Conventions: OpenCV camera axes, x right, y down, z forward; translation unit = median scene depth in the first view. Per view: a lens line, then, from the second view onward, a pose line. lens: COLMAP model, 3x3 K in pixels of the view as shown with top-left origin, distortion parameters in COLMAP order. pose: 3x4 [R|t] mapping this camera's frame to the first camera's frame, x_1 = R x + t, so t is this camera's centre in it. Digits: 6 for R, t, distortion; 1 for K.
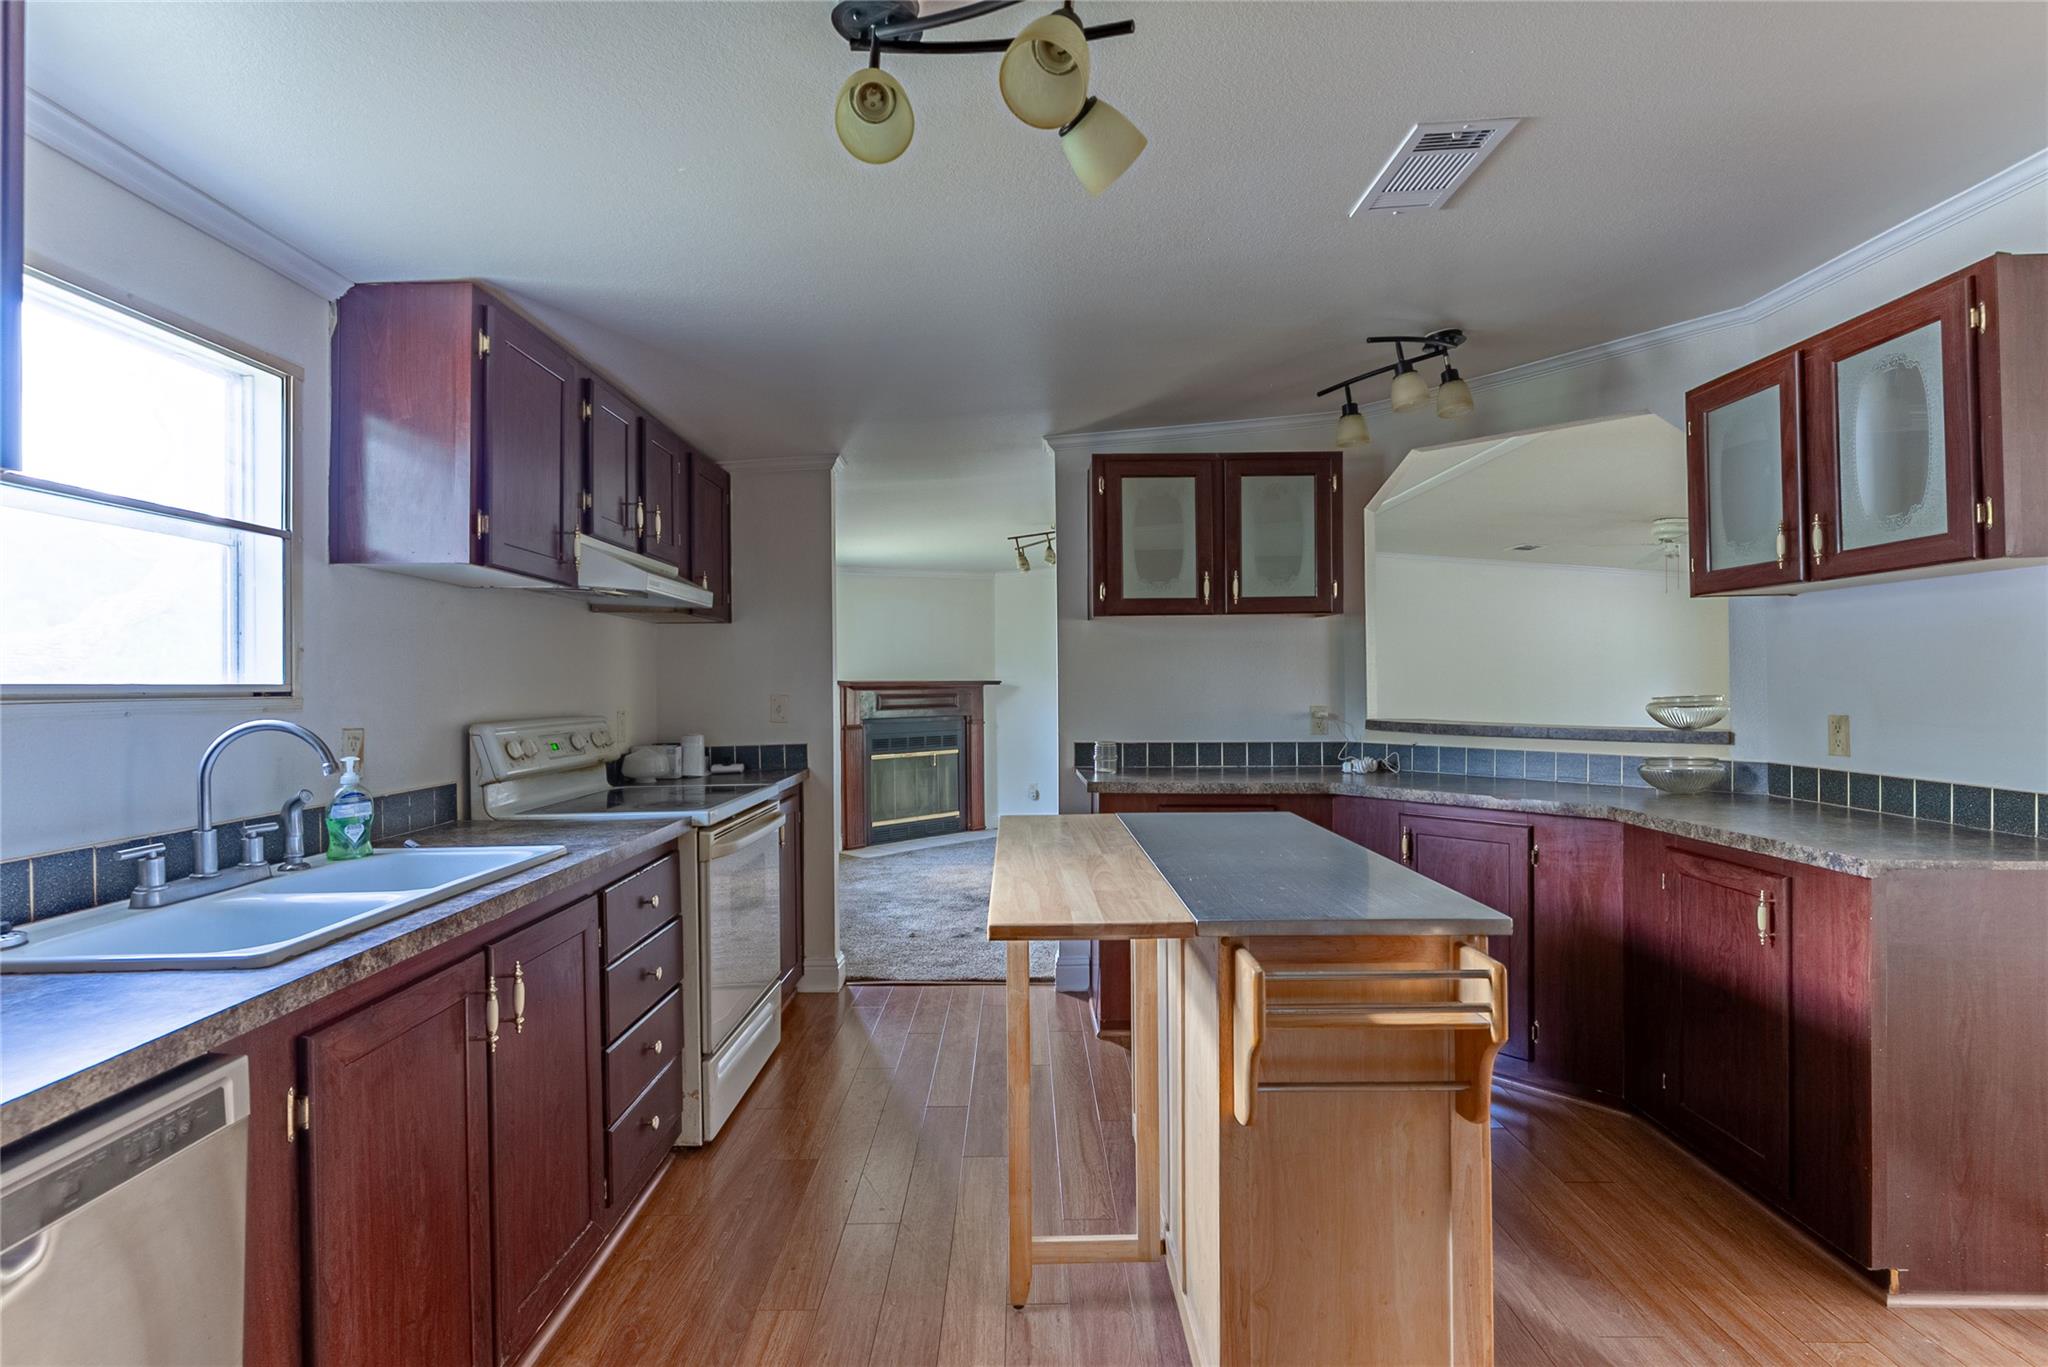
lens RADIAL K [[993.4, 0, 1020.3], [0, 993.4, 685.7], [0, 0, 1]] dist [0.000204, -0.000154]
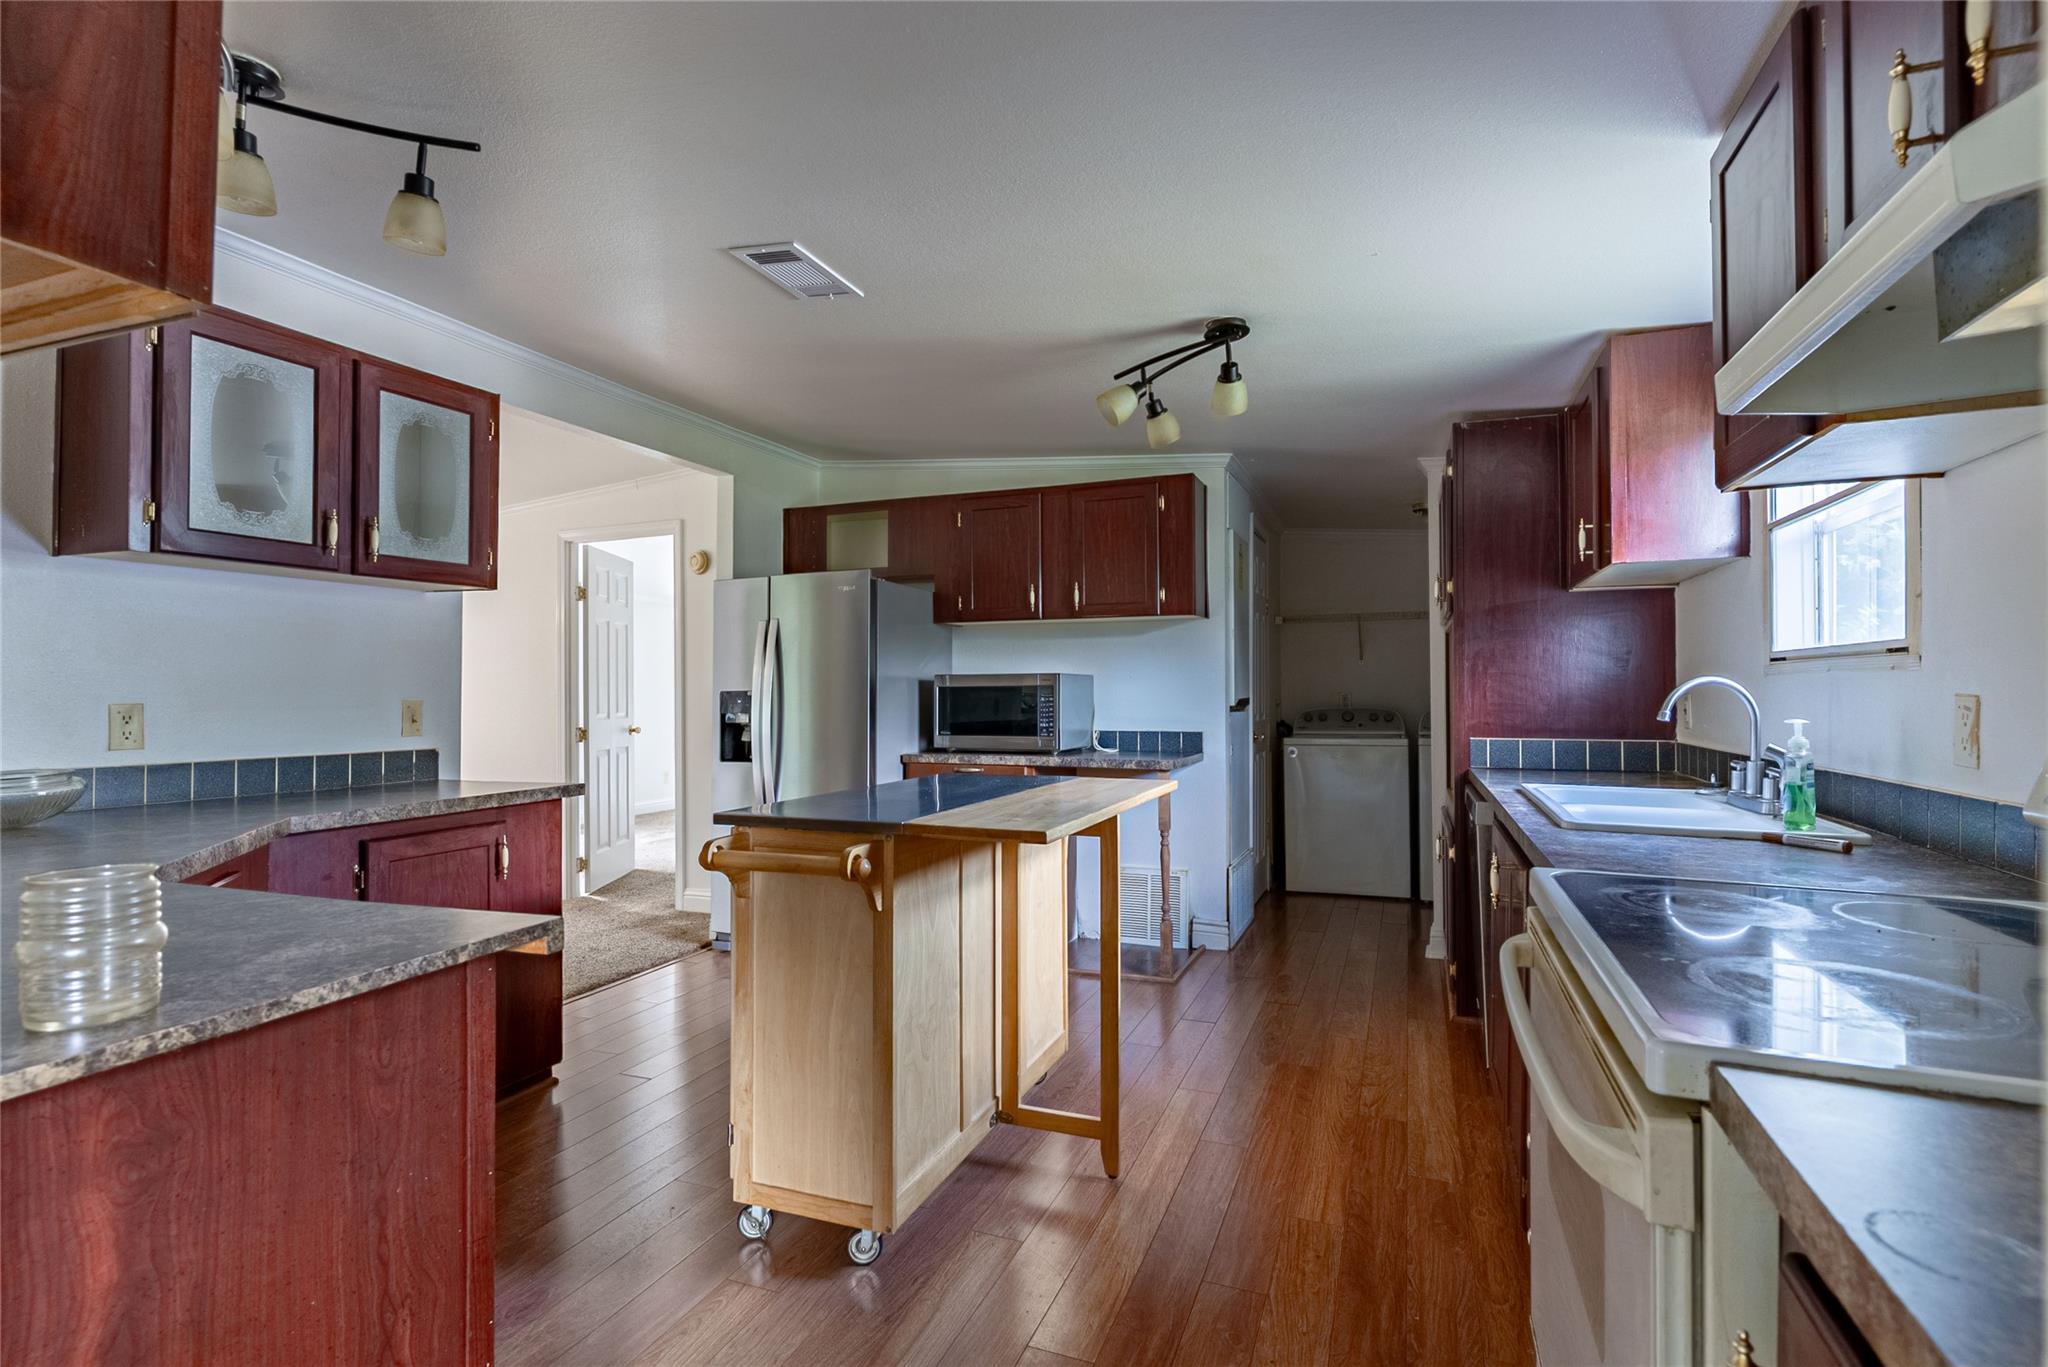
lens RADIAL K [[993.4, 0, 1020.3], [0, 993.4, 685.7], [0, 0, 1]] dist [0.000204, -0.000154]
pose [[-0.933775, 0.010648, 0.357703, -0.278395], [0.009369, 0.999942, -0.005307, 0.030505], [-0.357739, -0.001604, -0.933820, 1.809855]]
